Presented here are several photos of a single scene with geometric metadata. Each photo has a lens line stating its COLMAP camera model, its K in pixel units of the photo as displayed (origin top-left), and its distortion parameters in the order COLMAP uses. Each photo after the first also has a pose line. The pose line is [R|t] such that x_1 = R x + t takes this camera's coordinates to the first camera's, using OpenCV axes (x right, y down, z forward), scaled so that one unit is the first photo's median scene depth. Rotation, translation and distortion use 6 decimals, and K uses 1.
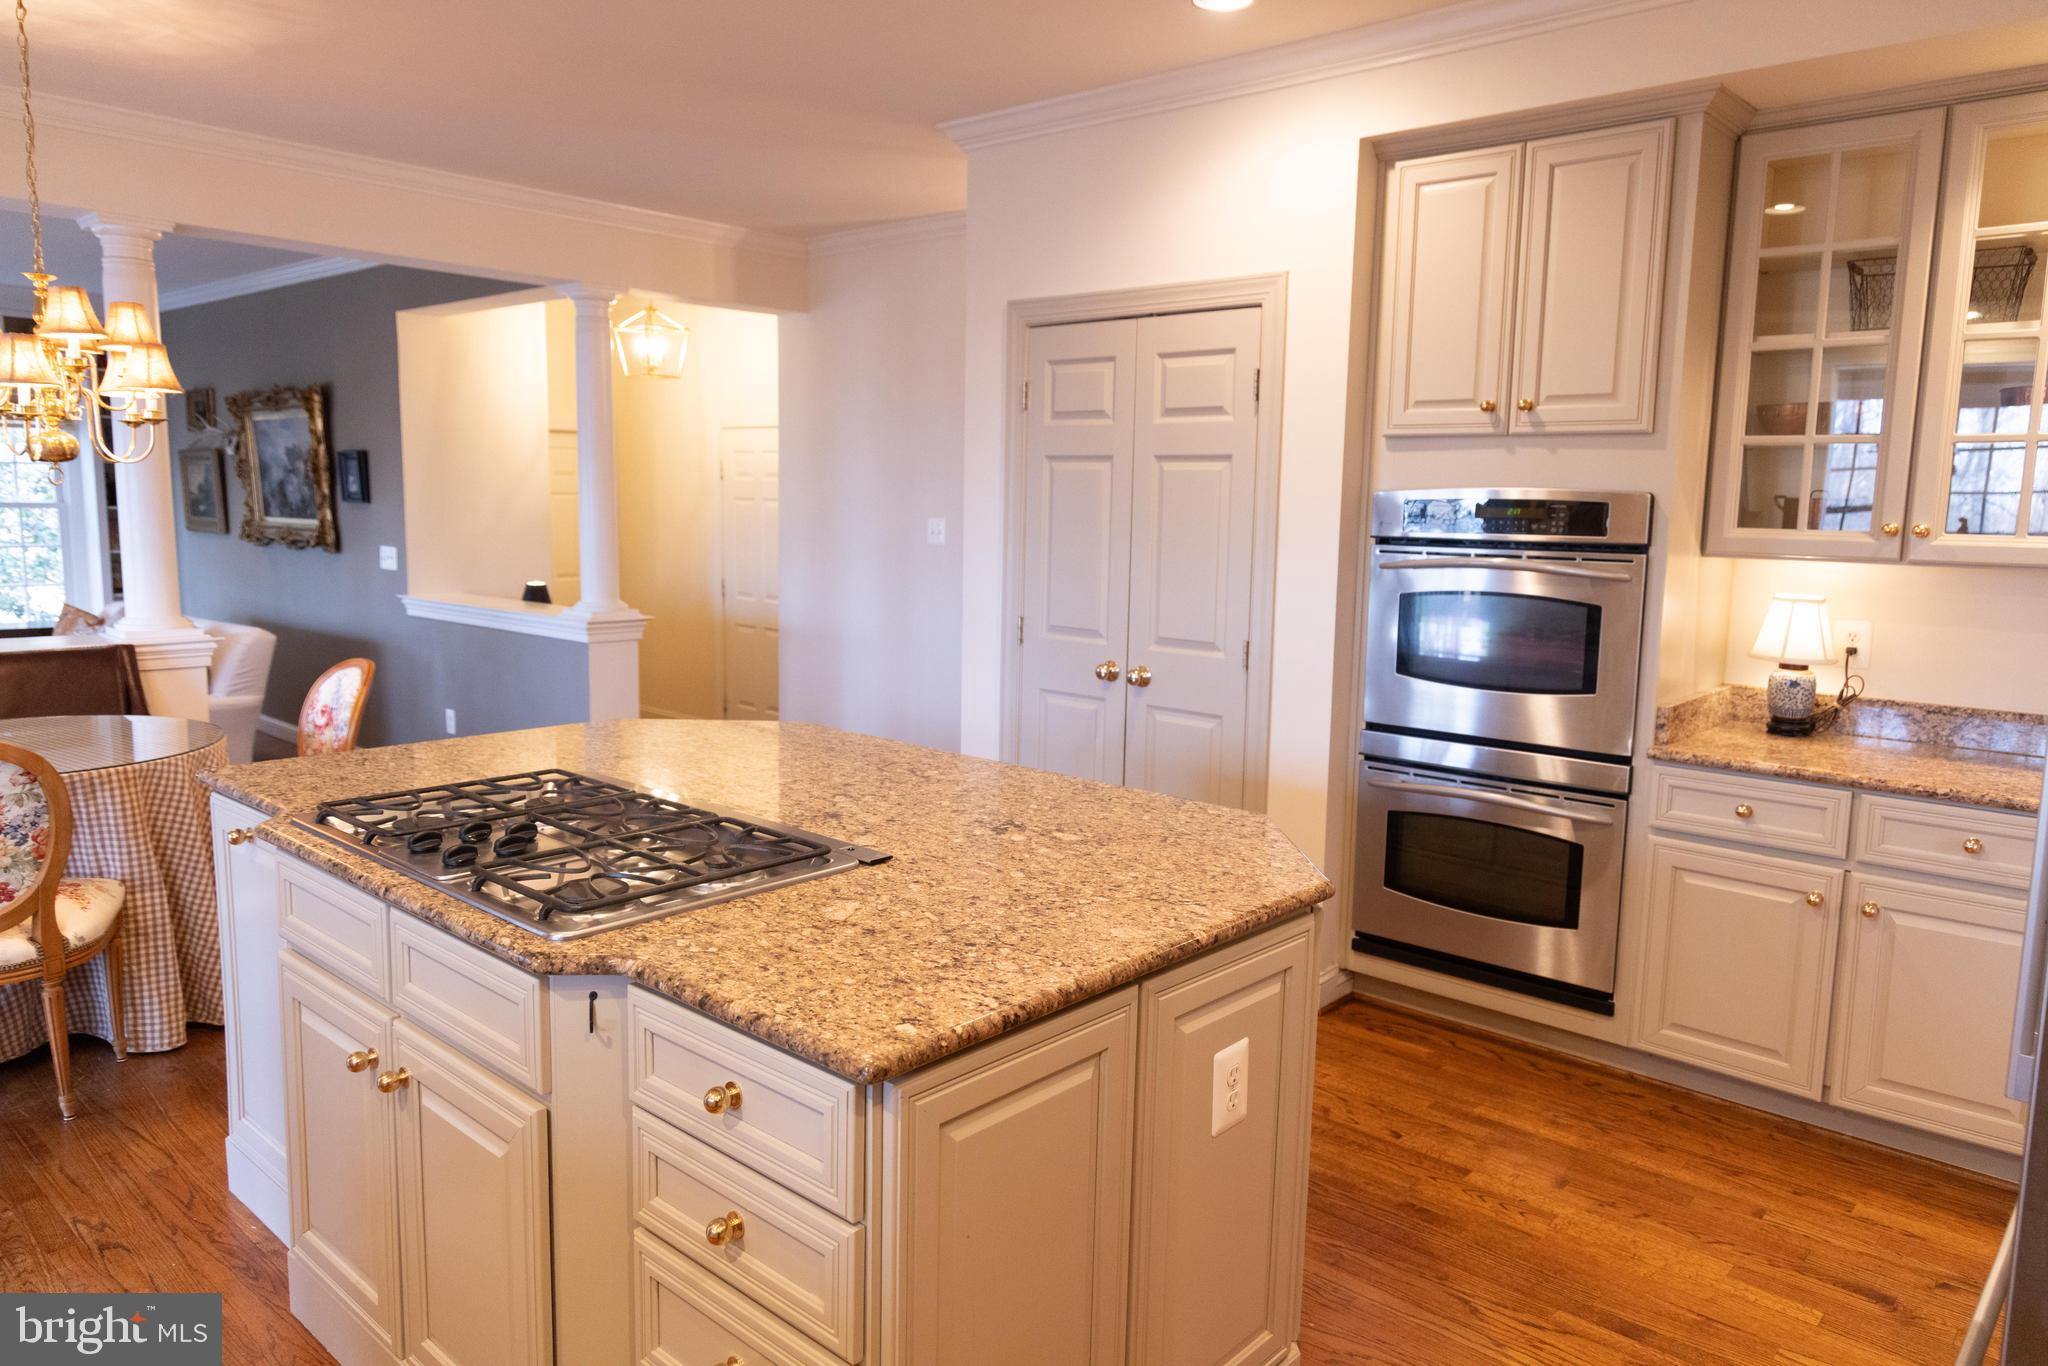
lens RADIAL K [[1371.2, 0, 1033.4], [0, 1371.2, 672.6], [0, 0, 1]] dist [-0.008551, 0.003203]
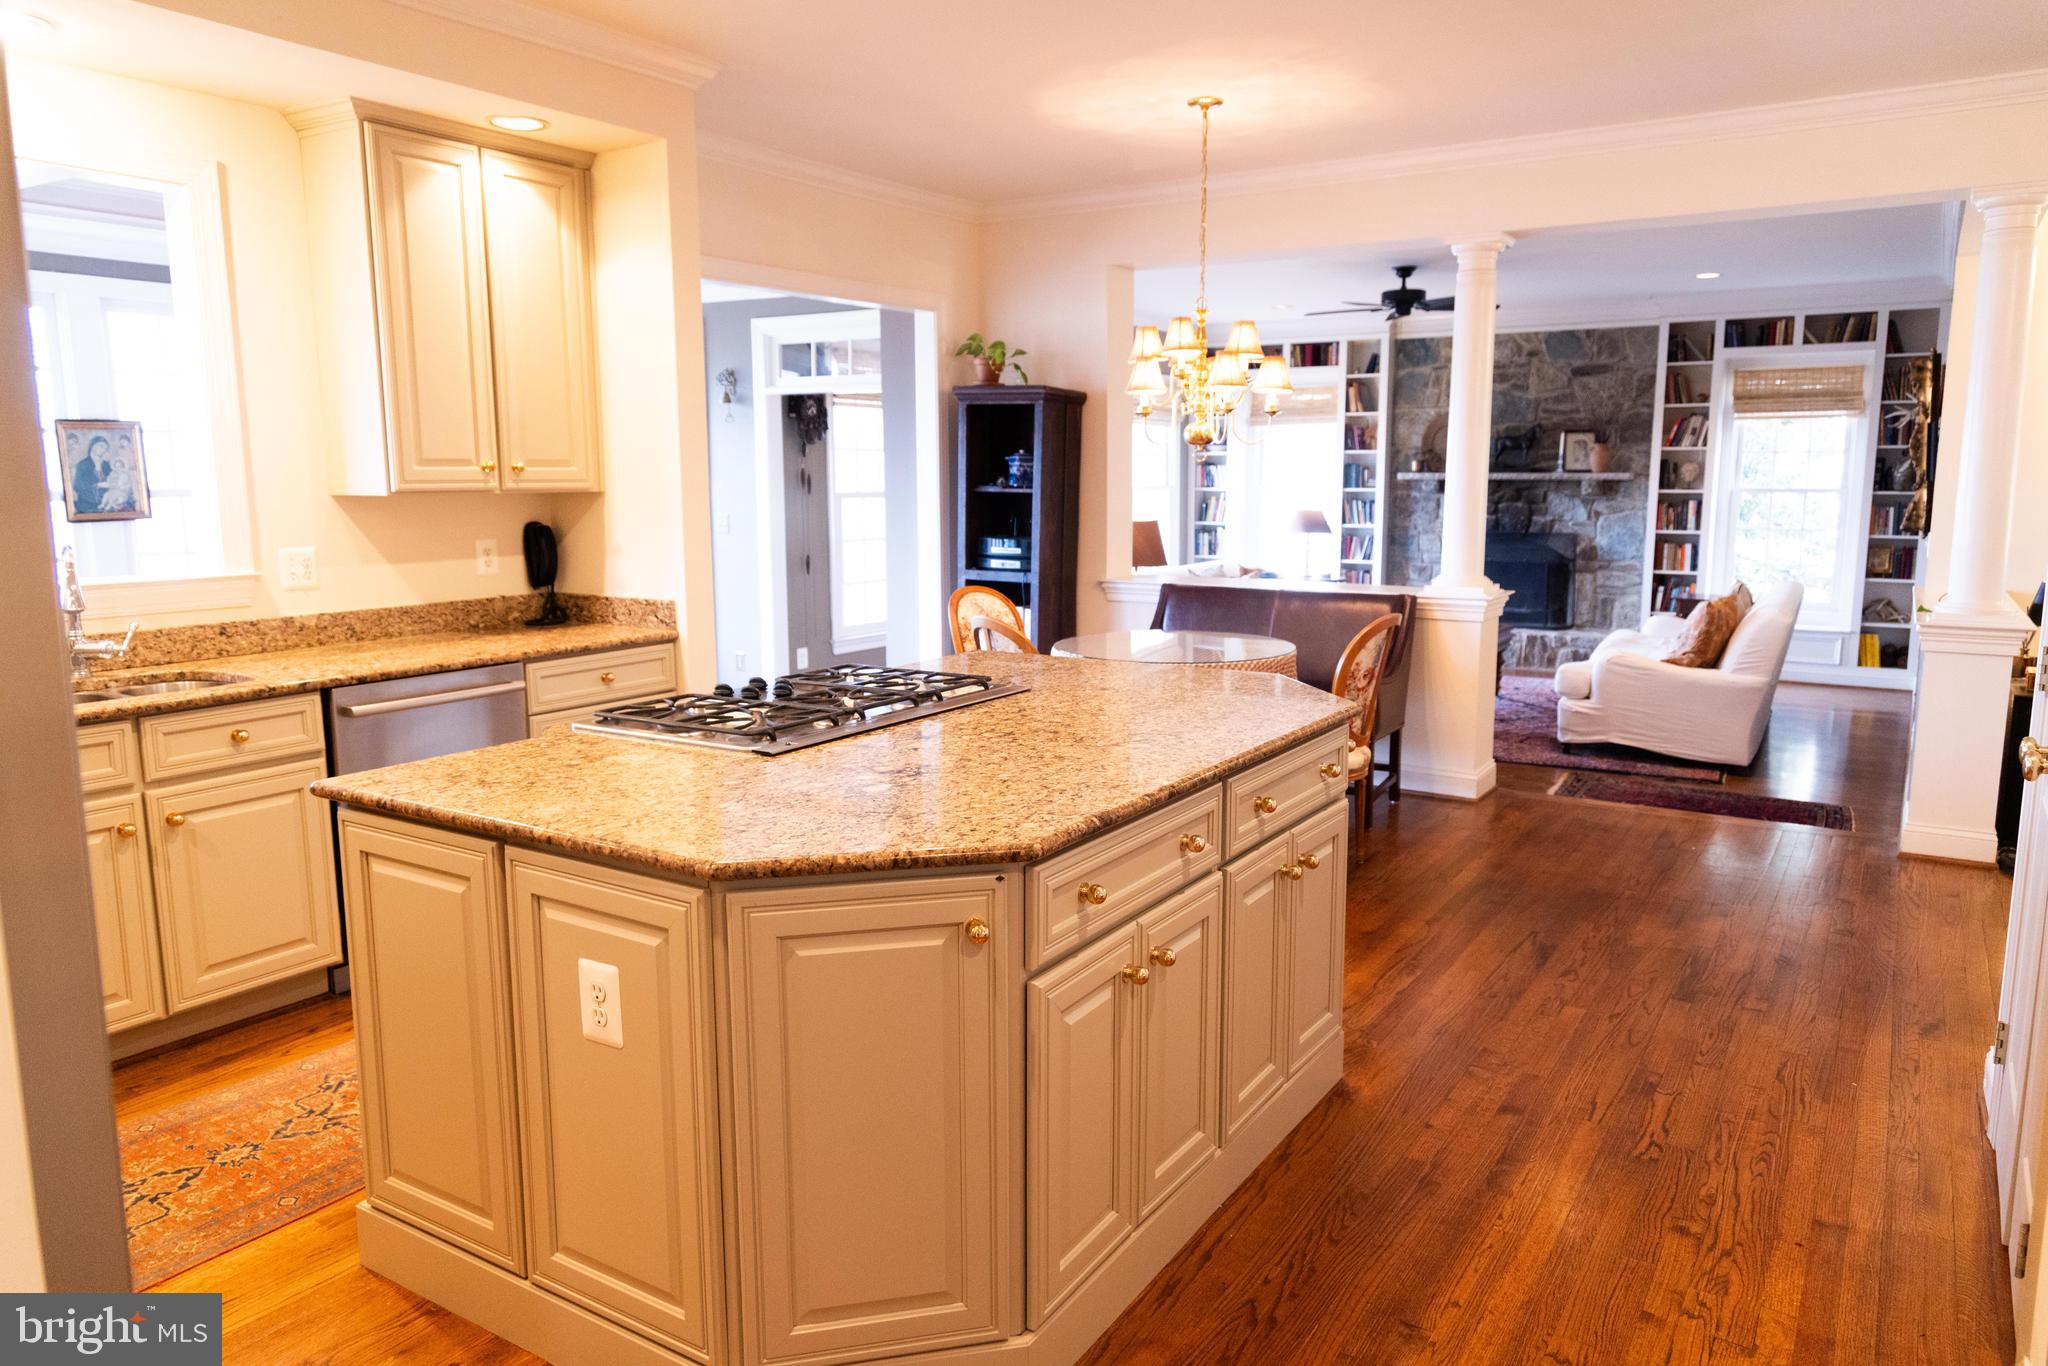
lens RADIAL K [[1371.2, 0, 1038.7], [0, 1371.2, 681.6], [0, 0, 1]] dist [-0.008551, 0.003203]
pose [[0.157230, 0.123616, -0.979795, 0.782595], [-0.117986, 0.987380, 0.105639, -0.055672], [0.980489, 0.098993, 0.169830, 0.749431]]
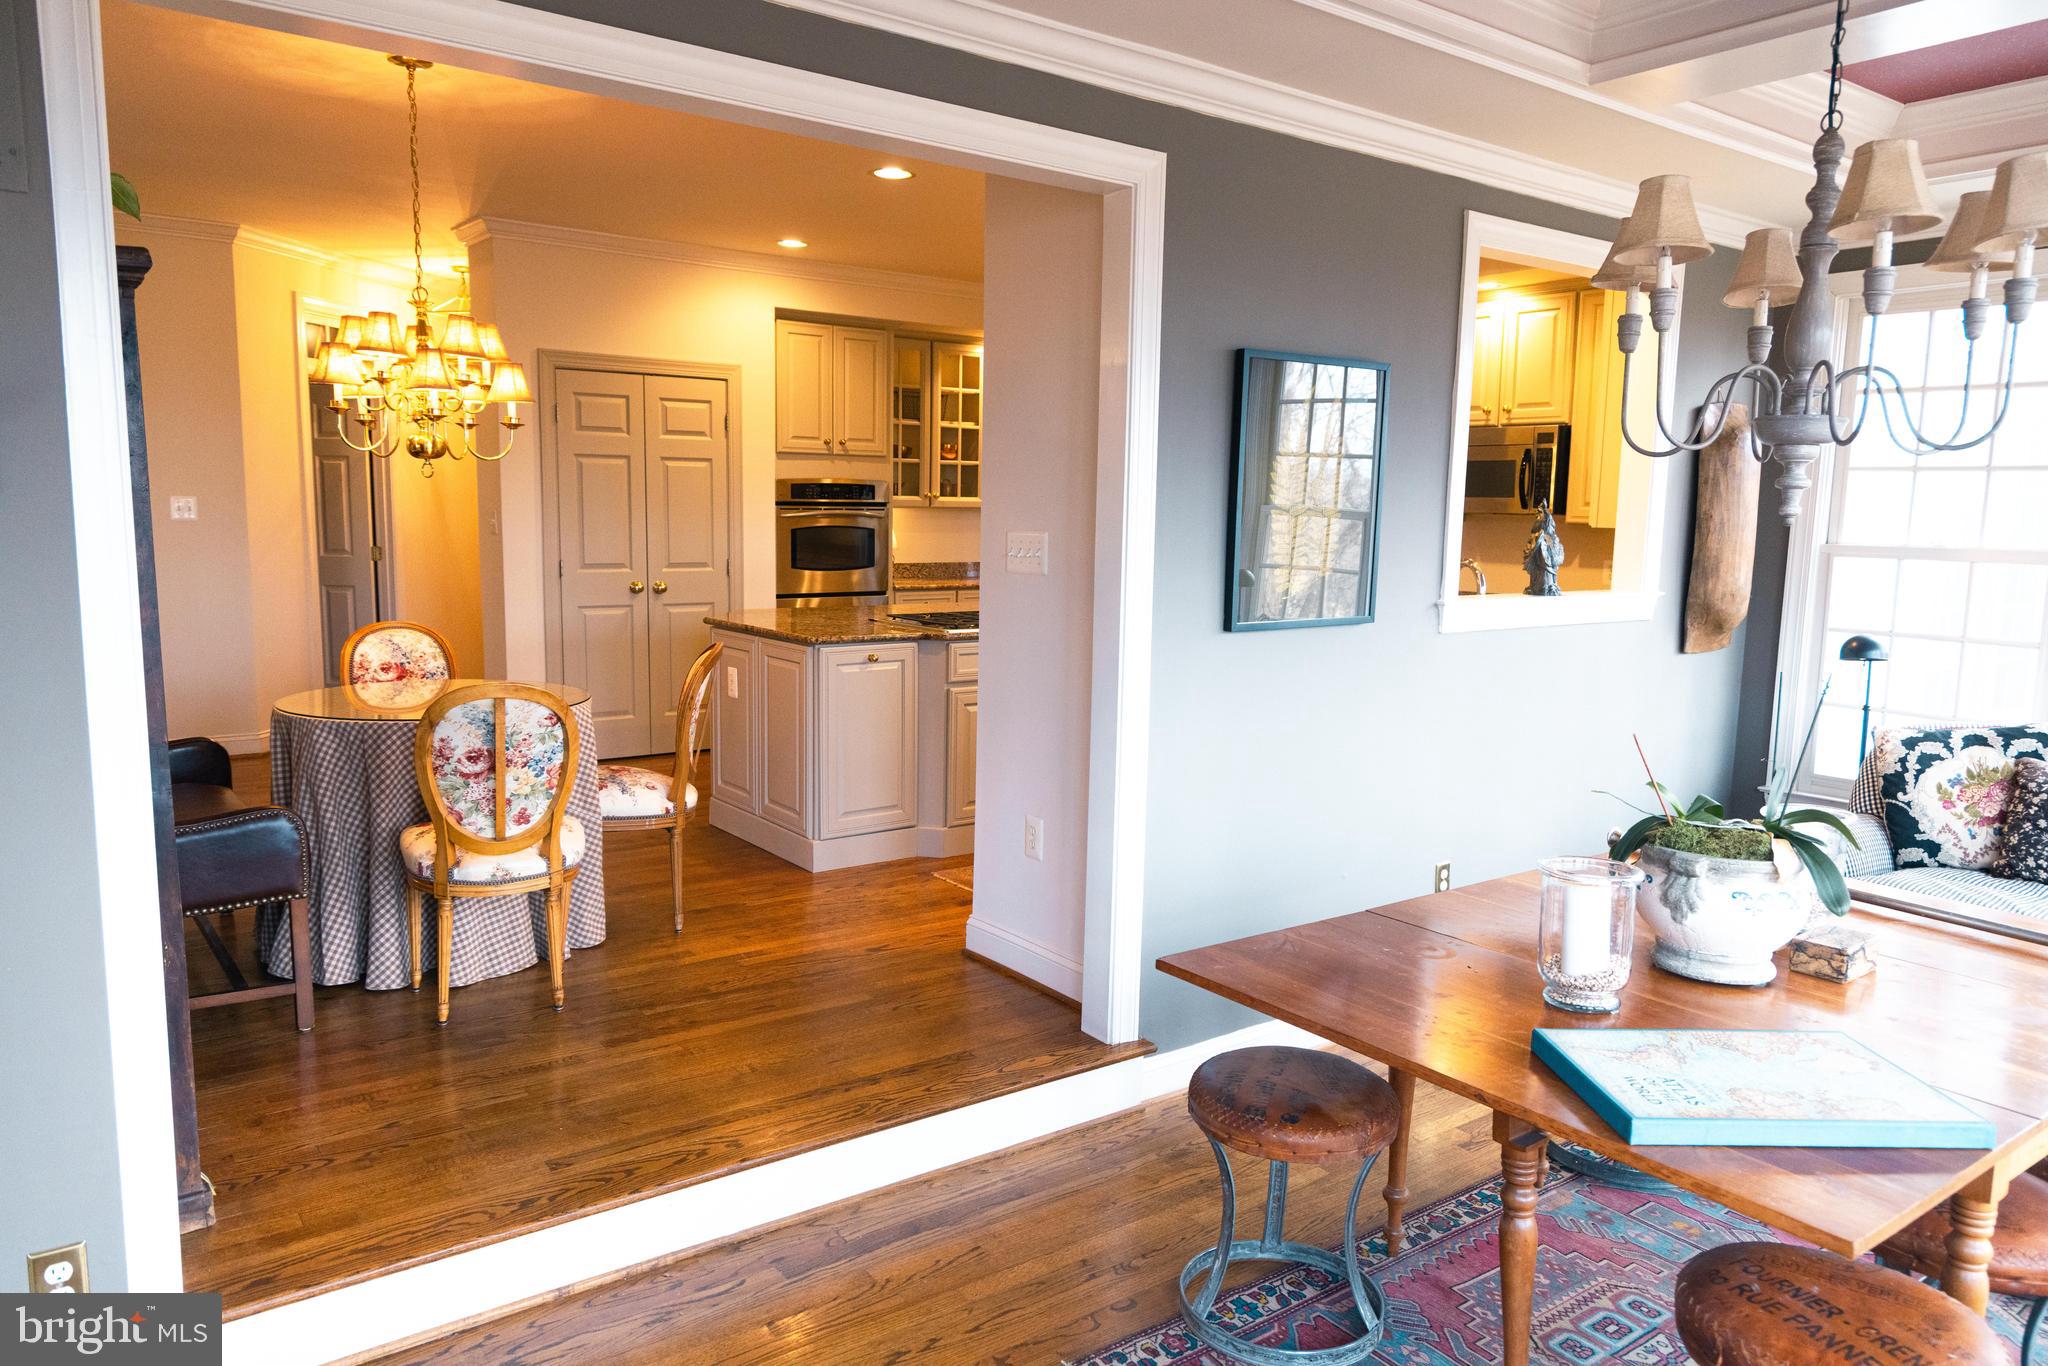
lens RADIAL K [[1371.2, 0, 1021.2], [0, 1371.2, 681.3], [0, 0, 1]] dist [-0.008551, 0.003203]
pose [[0.197391, -0.141070, 0.970122, -1.933626], [0.112959, 0.986274, 0.120435, -0.047386], [-0.973795, 0.085811, 0.210616, 0.283464]]
